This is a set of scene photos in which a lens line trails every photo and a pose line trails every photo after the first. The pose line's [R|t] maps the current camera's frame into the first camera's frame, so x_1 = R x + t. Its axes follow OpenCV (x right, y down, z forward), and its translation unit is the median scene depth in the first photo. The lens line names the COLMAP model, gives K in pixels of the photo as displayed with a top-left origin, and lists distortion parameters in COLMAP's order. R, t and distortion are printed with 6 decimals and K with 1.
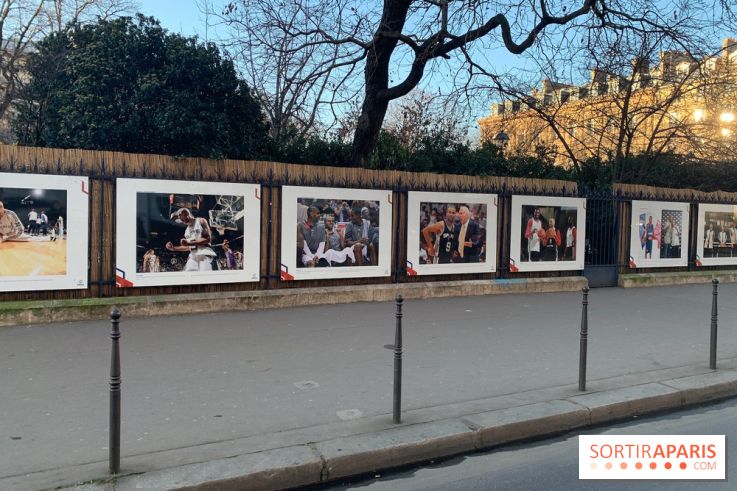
lens RADIAL K [[574.3, 0, 369.7], [0, 574.3, 239.2], [0, 0, 1]] dist [0.049831, -0.007430]
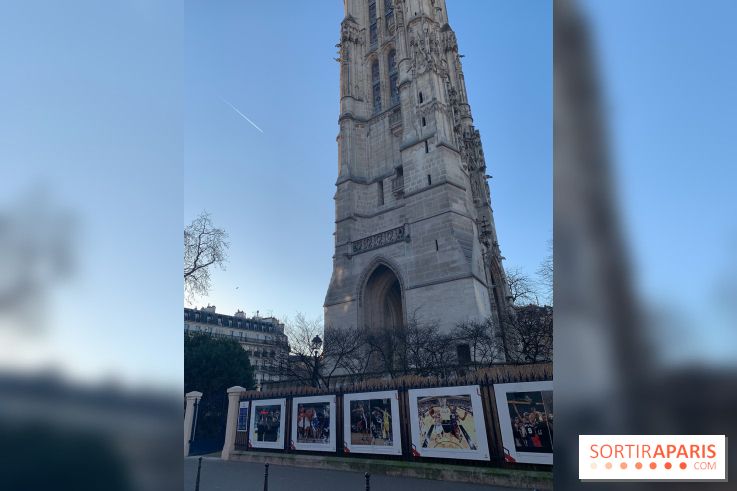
lens RADIAL K [[396.9, 0, 361.1], [0, 396.9, 242.9], [0, 0, 1]] dist [0.033904, -0.000902]
pose [[0.334889, -0.387386, -0.858942, 1.181965], [-0.000233, 0.911545, -0.411201, -0.007376], [0.942258, 0.137907, 0.305176, 0.597675]]
